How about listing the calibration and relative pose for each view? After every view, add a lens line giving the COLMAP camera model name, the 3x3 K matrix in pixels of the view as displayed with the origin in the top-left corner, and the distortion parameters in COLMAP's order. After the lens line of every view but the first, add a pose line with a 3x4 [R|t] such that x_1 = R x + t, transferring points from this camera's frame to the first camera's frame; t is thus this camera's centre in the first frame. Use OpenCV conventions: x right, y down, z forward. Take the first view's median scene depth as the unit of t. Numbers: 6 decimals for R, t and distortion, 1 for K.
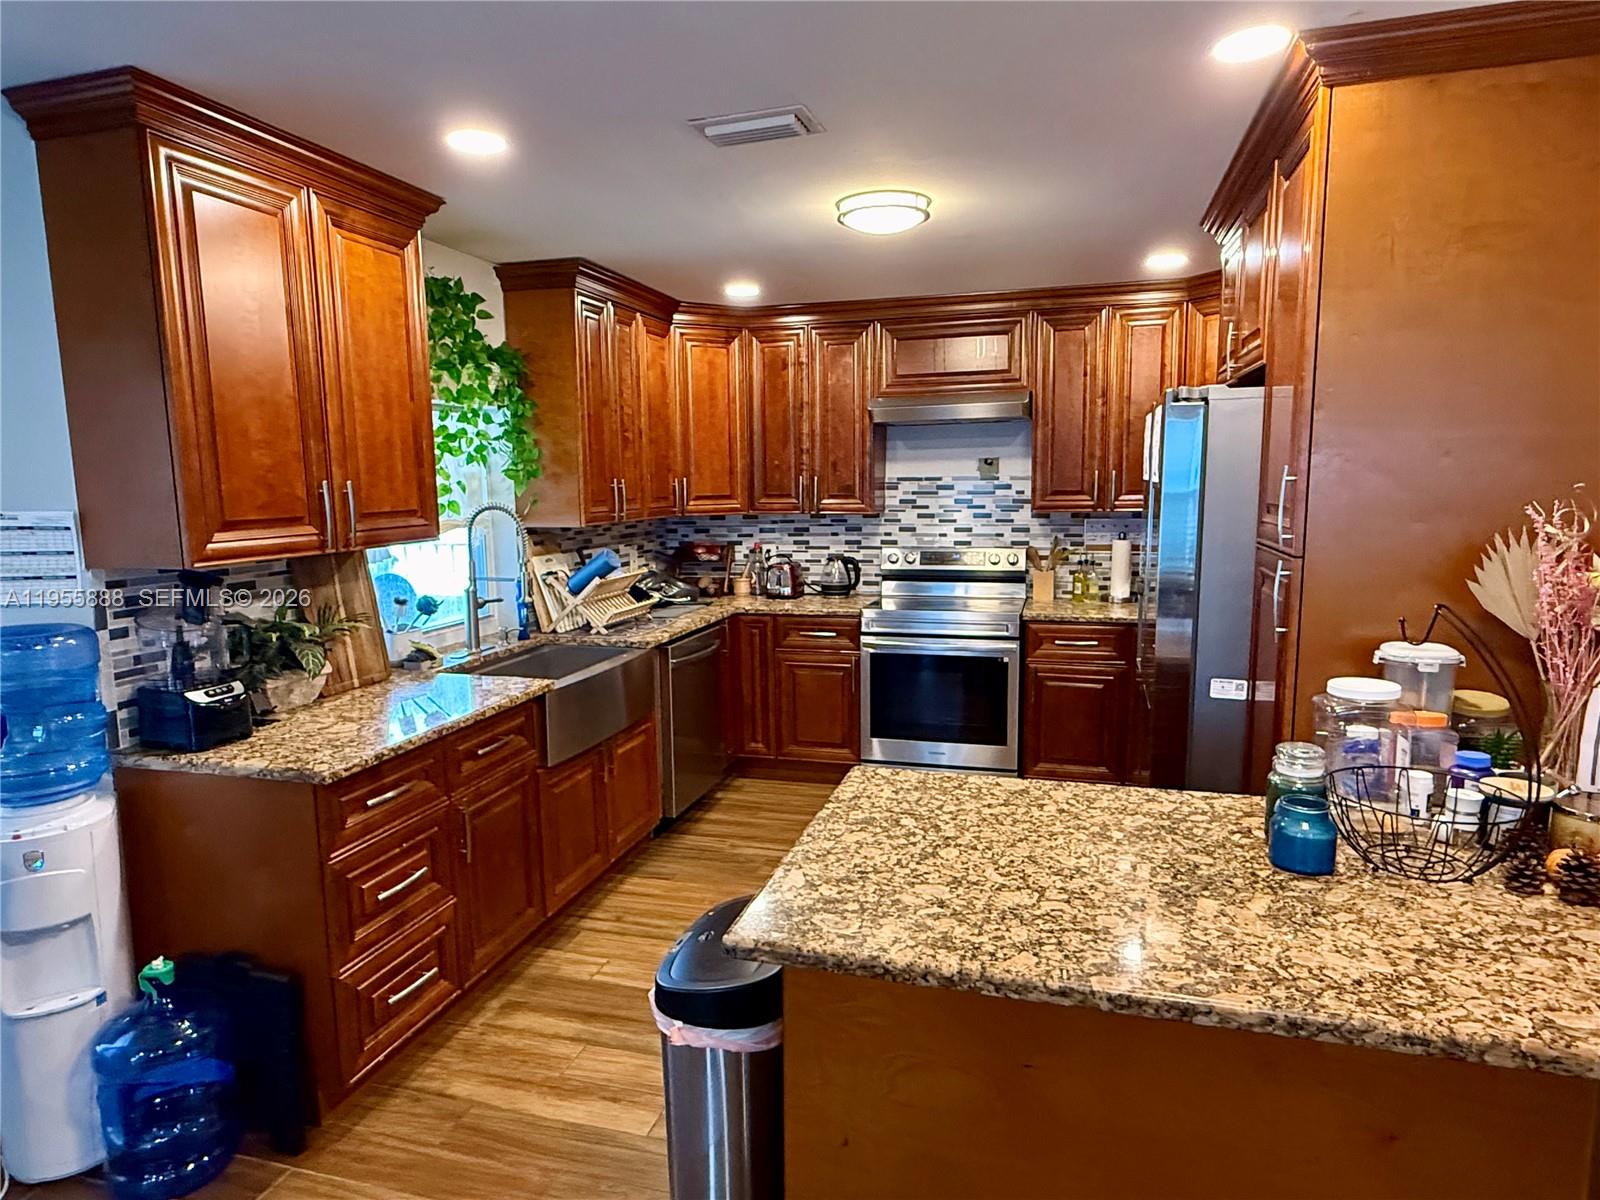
lens RADIAL K [[945.6, 0, 791.7], [0, 945.6, 604.8], [0, 0, 1]] dist [0.000551, -0.000845]
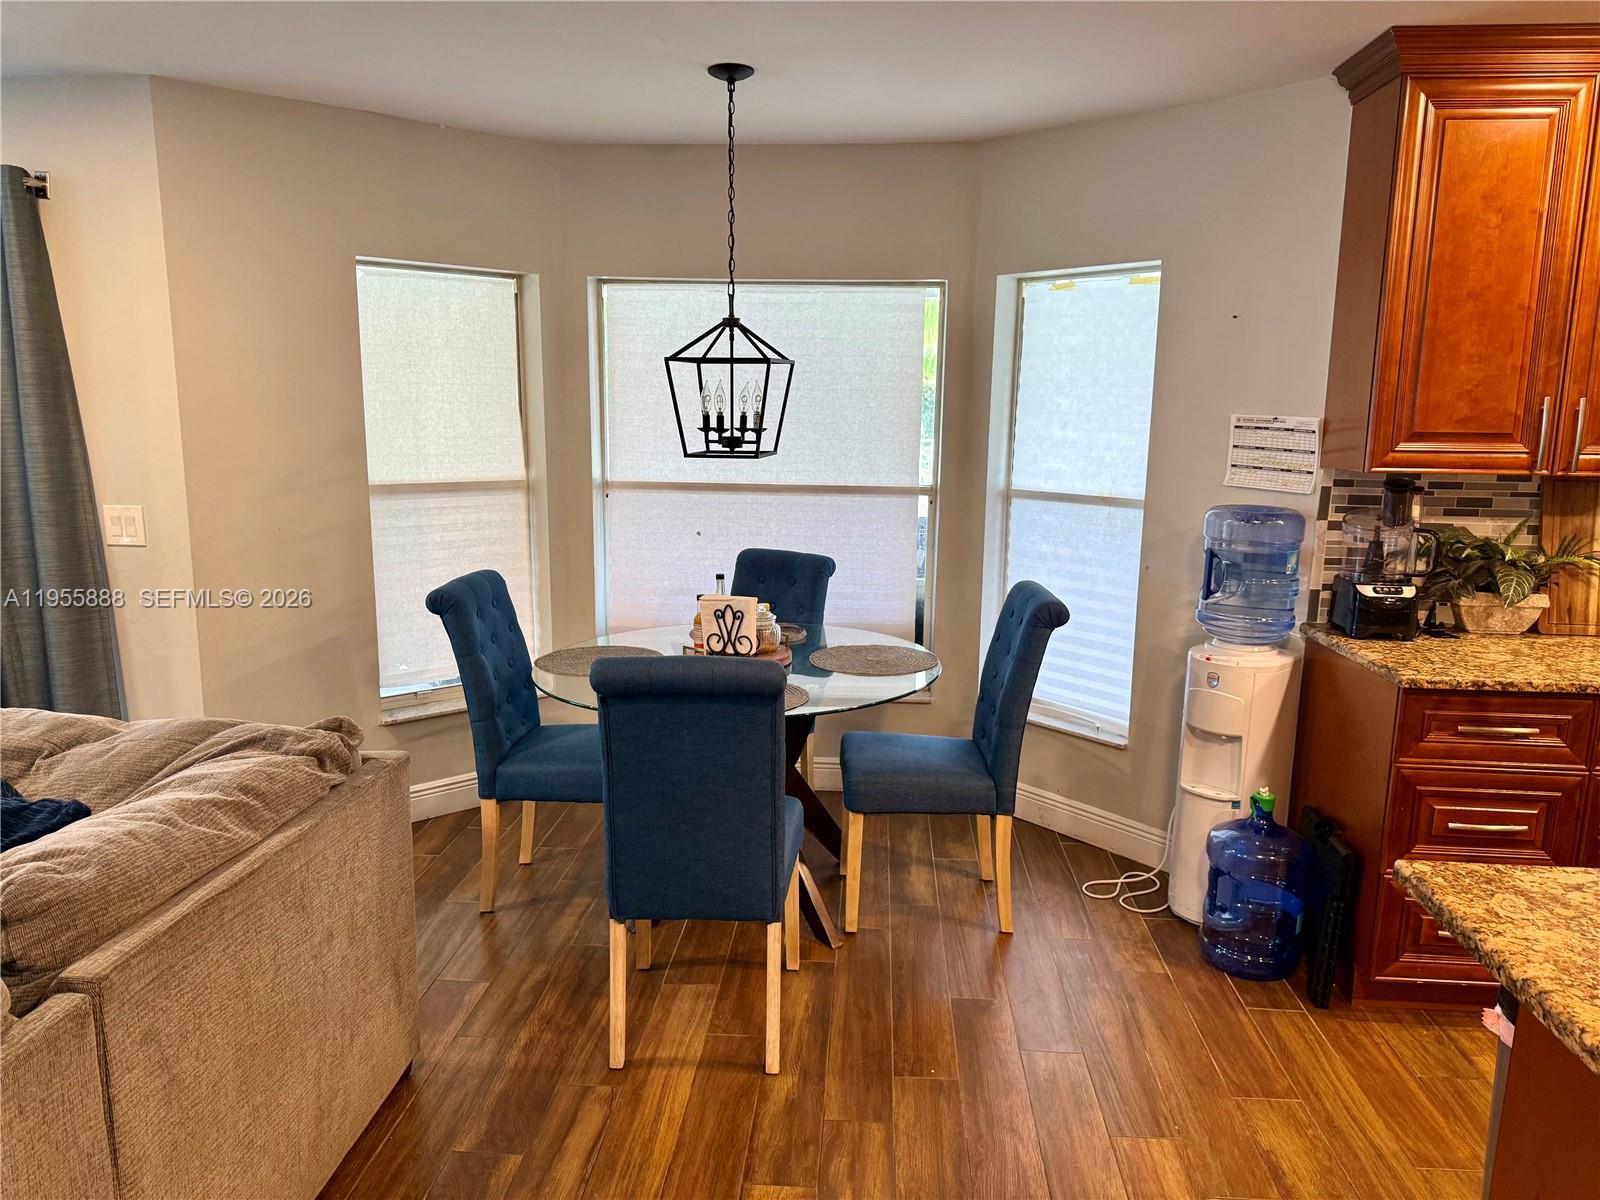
lens RADIAL K [[1134.5, 0, 810.3], [0, 1134.5, 606.3], [0, 0, 1]] dist [0.020809, -0.024734]
pose [[0.215784, 0.193133, -0.957150, 0.442844], [-0.148387, 0.975345, 0.163352, -0.004794], [0.965100, 0.106780, 0.239122, 0.047489]]
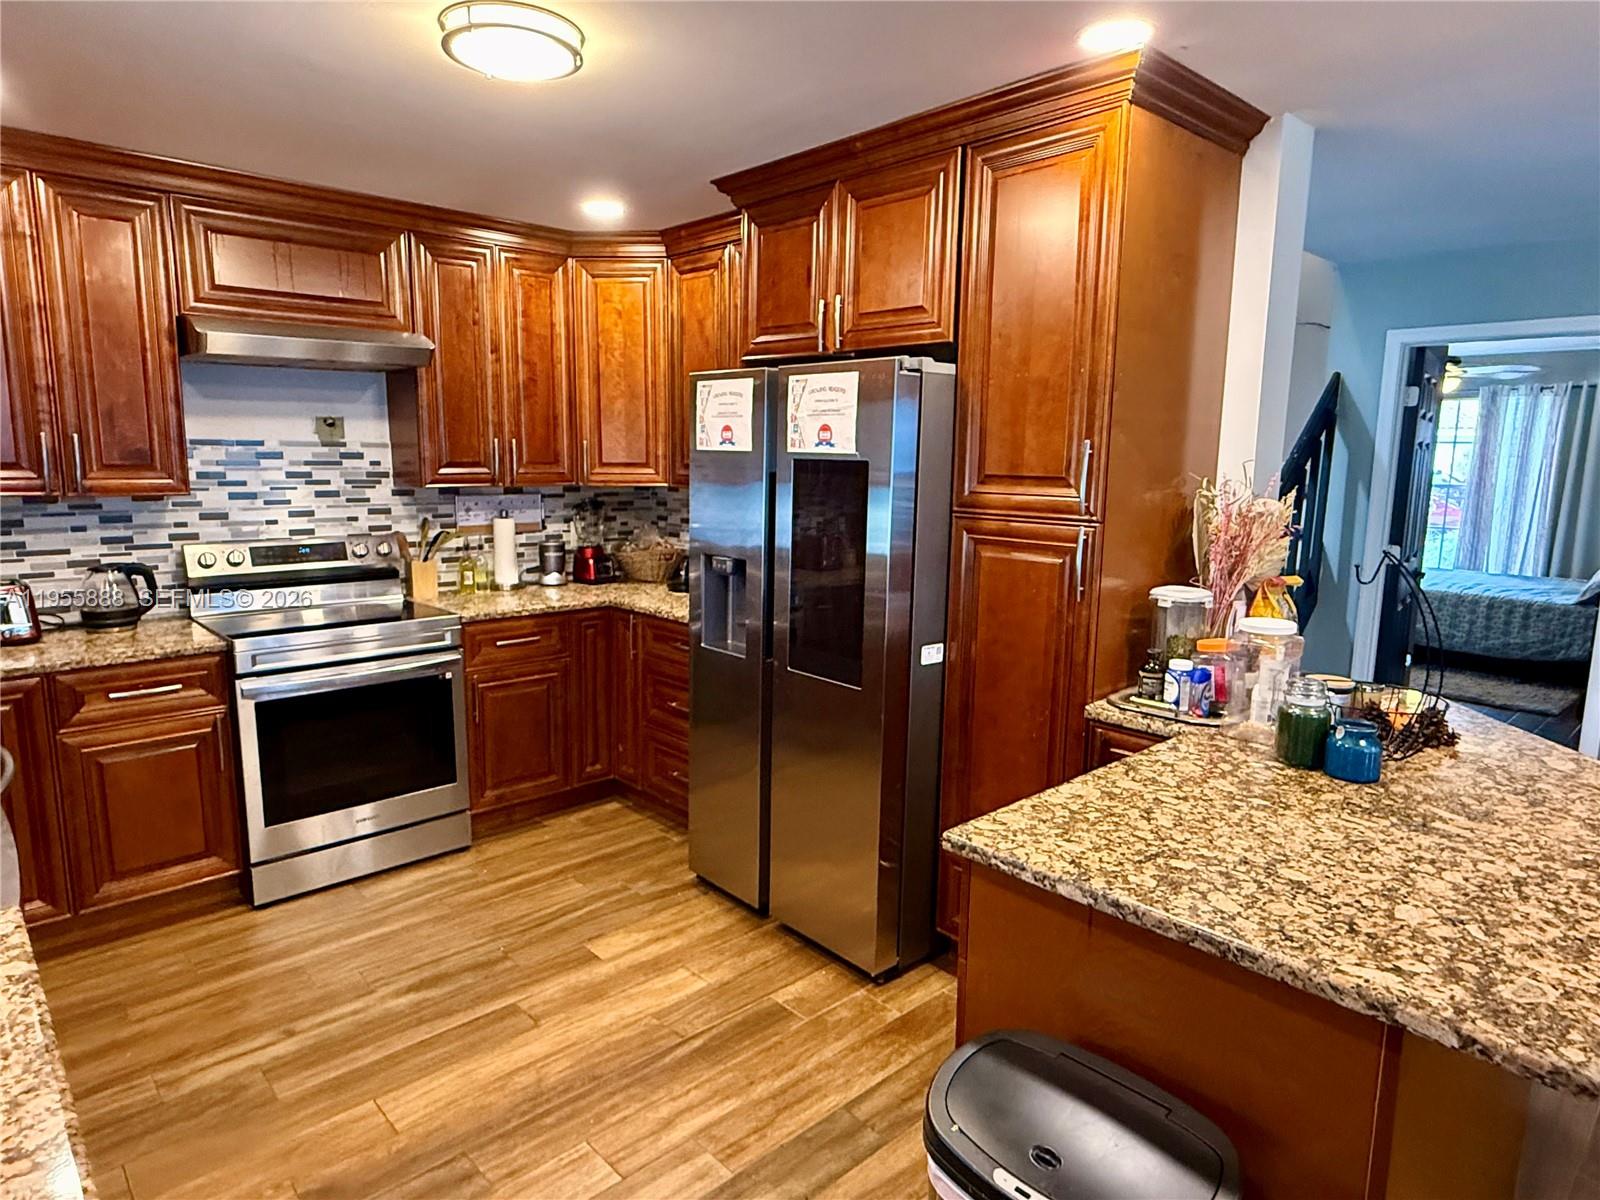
lens RADIAL K [[945.6, 0, 788.8], [0, 945.6, 602.2], [0, 0, 1]] dist [0.000551, -0.000845]
pose [[0.518408, -0.115008, 0.847364, -0.478842], [0.095079, 0.992523, 0.076541, -0.060065], [-0.849831, 0.040887, 0.525467, 0.564647]]
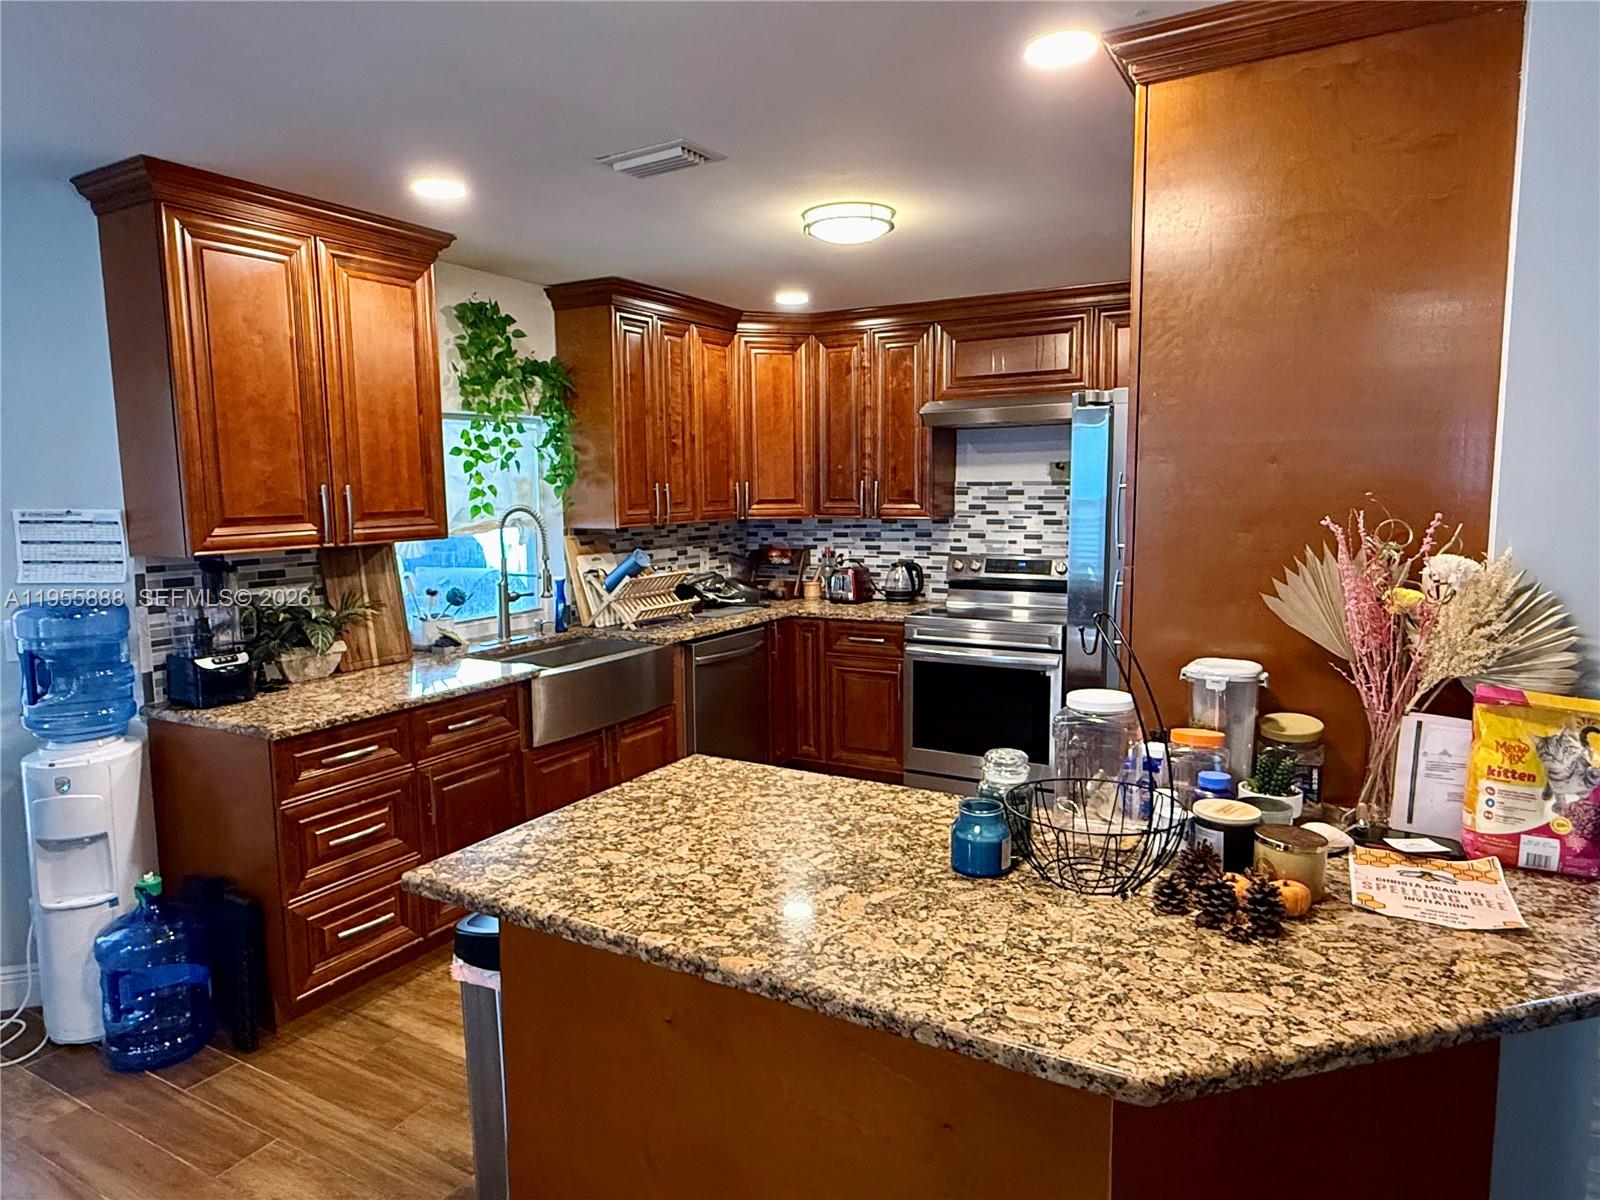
lens RADIAL K [[987.5, 0, 790.8], [0, 987.5, 598.5], [0, 0, 1]] dist [0.000862, -0.000773]
pose [[0.971798, 0.029335, -0.233981, 0.339235], [-0.032817, 0.999401, -0.011001, 0.003178], [0.233518, 0.018370, 0.972179, -0.046499]]
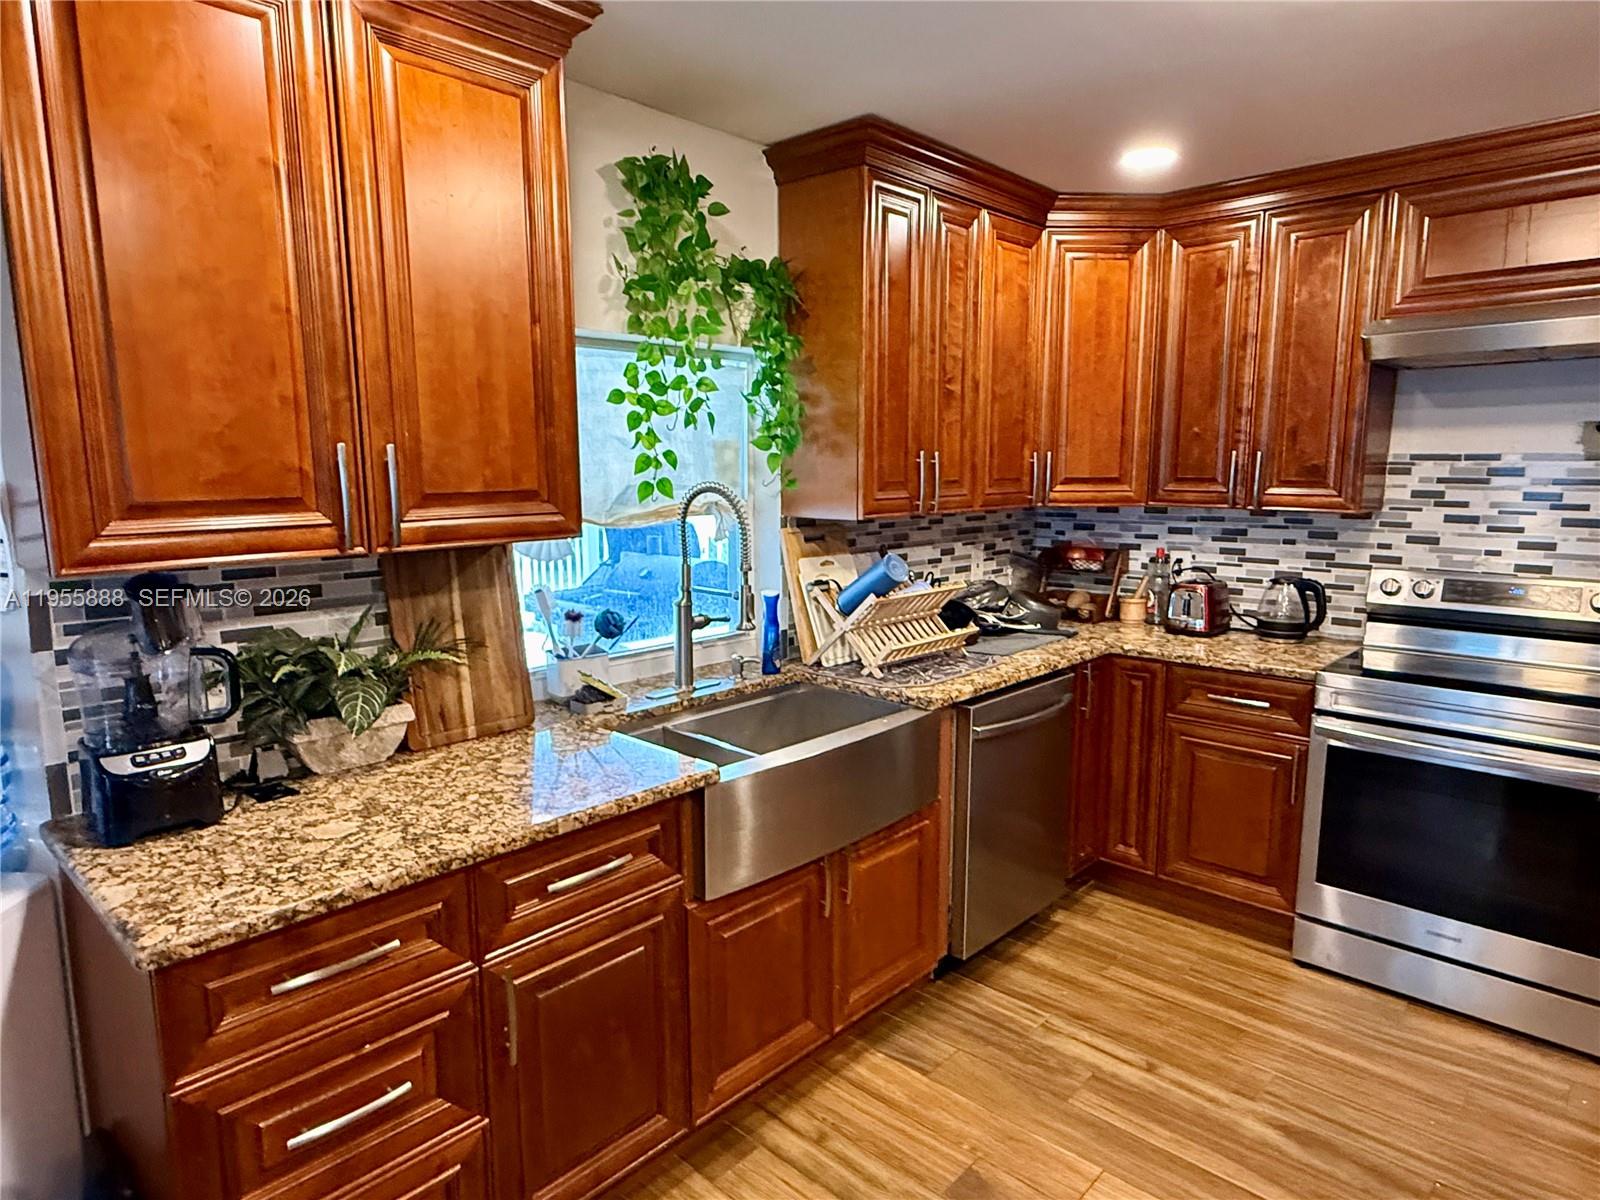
lens RADIAL K [[945.6, 0, 798.7], [0, 945.6, 603.8], [0, 0, 1]] dist [0.000551, -0.000845]
pose [[0.890875, 0.079091, -0.447309, 0.077441], [-0.070113, 0.996867, 0.036623, -0.064058], [0.448804, -0.001264, 0.893629, 0.535505]]
